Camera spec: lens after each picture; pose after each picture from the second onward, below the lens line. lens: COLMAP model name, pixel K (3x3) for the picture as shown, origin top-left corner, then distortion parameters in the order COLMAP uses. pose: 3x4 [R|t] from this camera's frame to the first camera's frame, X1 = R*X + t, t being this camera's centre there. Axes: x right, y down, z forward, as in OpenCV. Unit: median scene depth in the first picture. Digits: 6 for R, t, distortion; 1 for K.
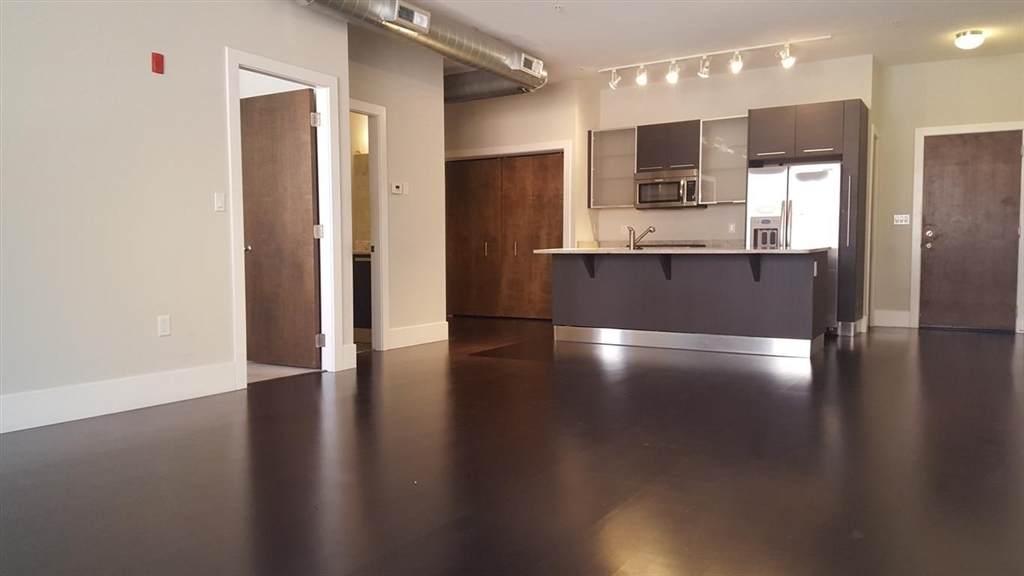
lens RADIAL K [[759.1, 0, 508.0], [0, 759.1, 293.0], [0, 0, 1]] dist [0.144330, -0.215050]
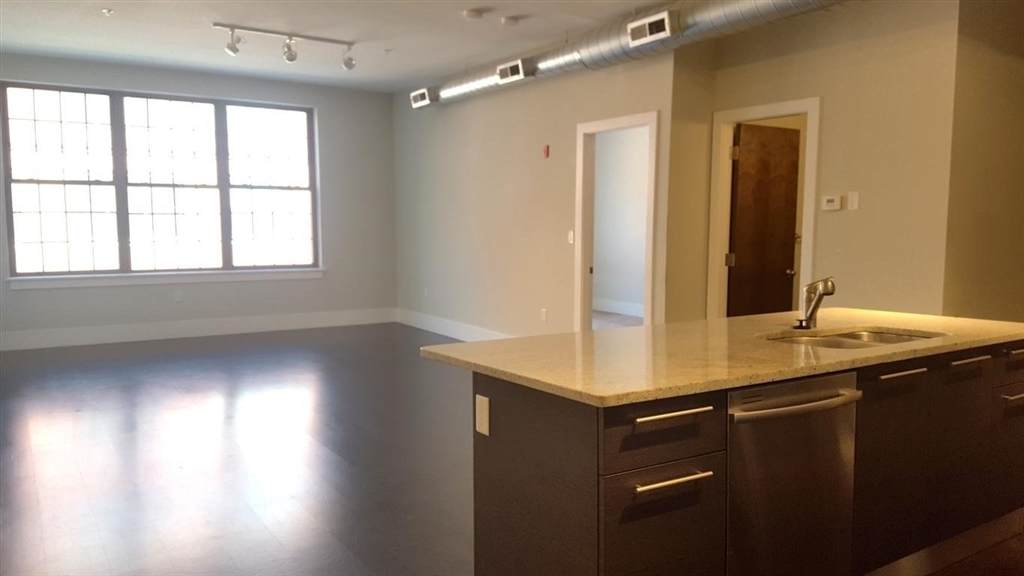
lens RADIAL K [[759.1, 0, 508.0], [0, 759.1, 293.0], [0, 0, 1]] dist [0.144330, -0.215050]
pose [[-0.438044, 0.090484, -0.894388, 0.663350], [-0.051890, 0.990717, 0.125644, -0.131060], [0.897455, 0.101447, -0.429282, 1.066388]]
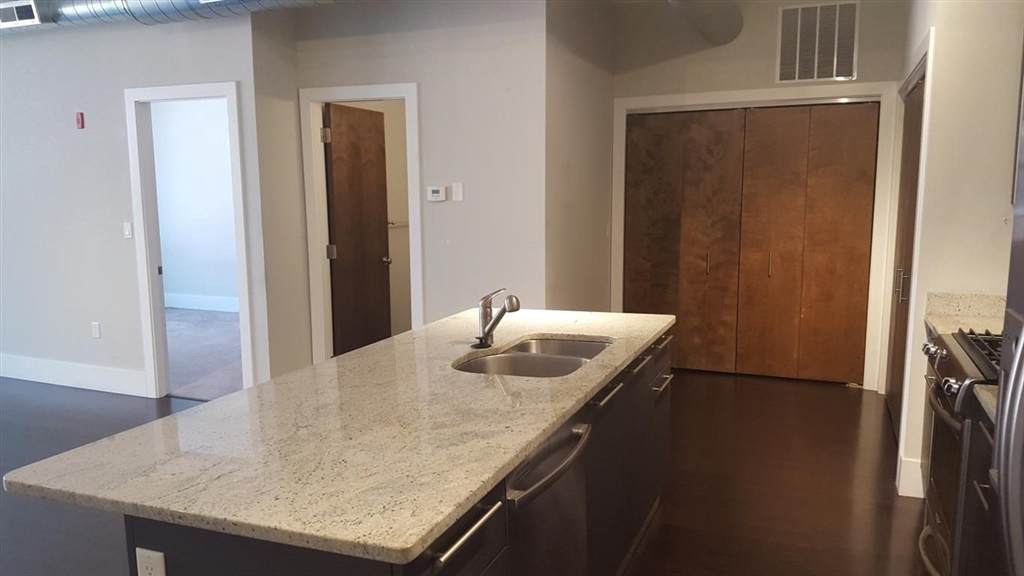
lens RADIAL K [[759.1, 0, 508.0], [0, 759.1, 293.0], [0, 0, 1]] dist [0.144330, -0.215050]
pose [[0.138500, 0.142332, -0.980081, 0.587532], [-0.049059, 0.989390, 0.136751, -0.148390], [0.989147, 0.029142, 0.144013, 0.982651]]
